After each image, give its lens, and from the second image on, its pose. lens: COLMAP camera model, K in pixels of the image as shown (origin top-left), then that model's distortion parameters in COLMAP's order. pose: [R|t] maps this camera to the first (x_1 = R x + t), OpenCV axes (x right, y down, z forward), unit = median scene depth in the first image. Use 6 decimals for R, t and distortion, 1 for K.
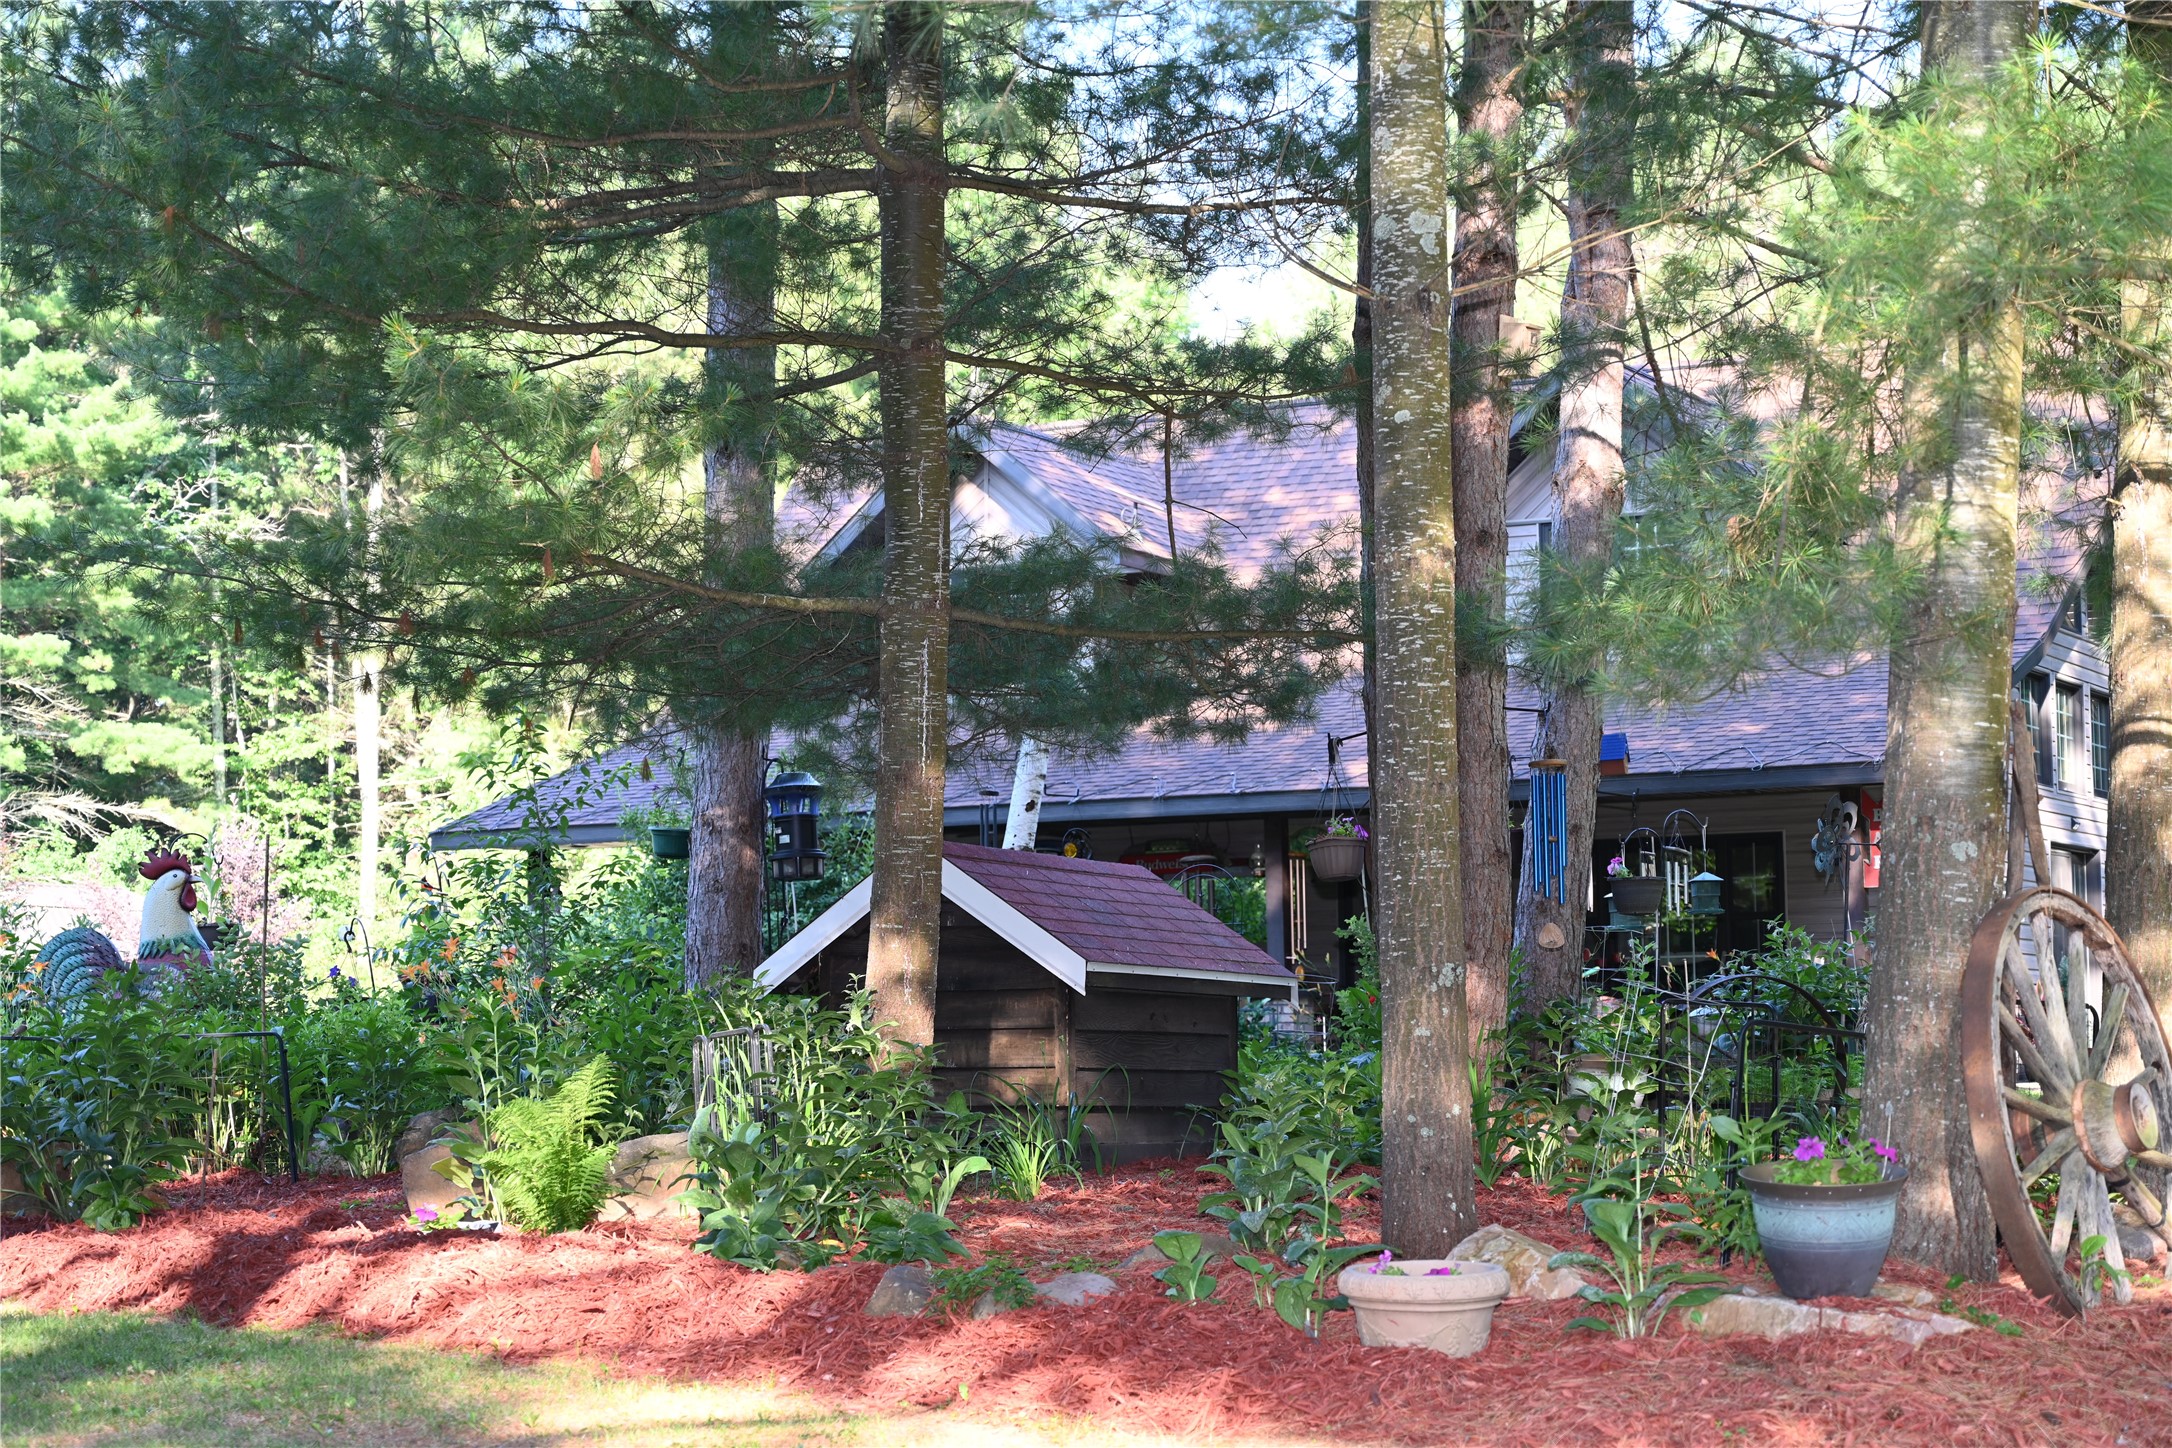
lens RADIAL K [[3930.3, 0, 1086.0], [0, 3930.3, 724.0], [0, 0, 1]] dist [0.044265, -0.092736]
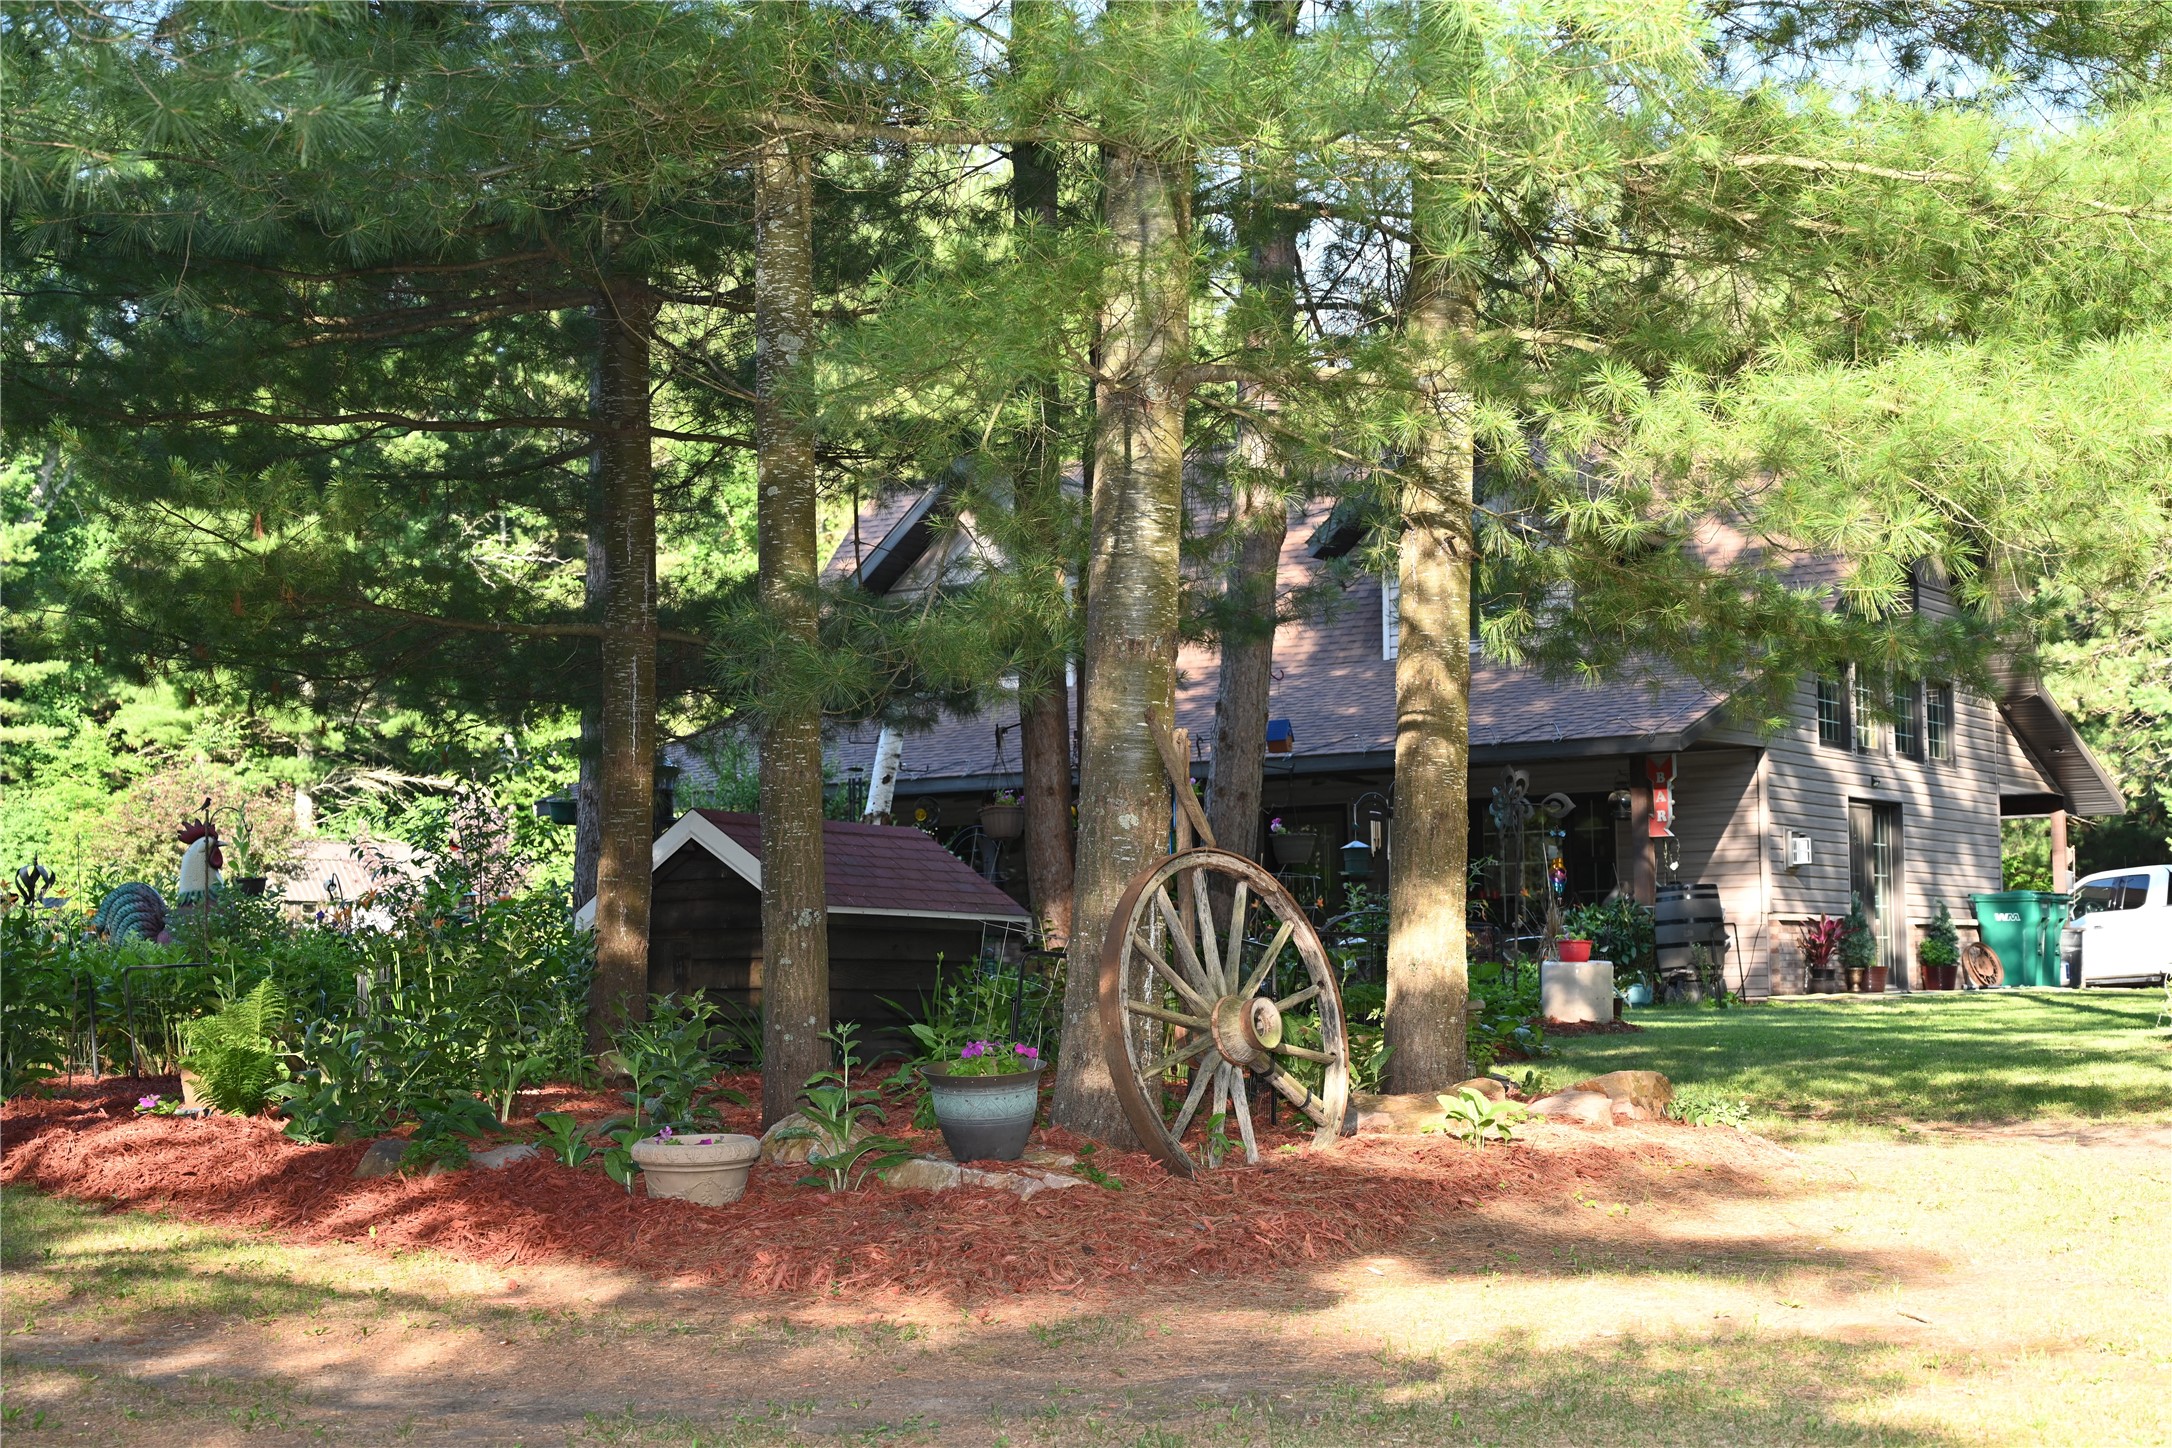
lens RADIAL K [[3300.1, 0, 1086.0], [0, 3300.1, 724.0], [0, 0, 1]] dist [-0.033046, -0.022806]
pose [[0.997077, -0.010793, -0.075634, 0.134993], [0.011362, 0.999910, 0.007092, -0.003682], [0.075551, -0.007930, 0.997110, -0.043437]]
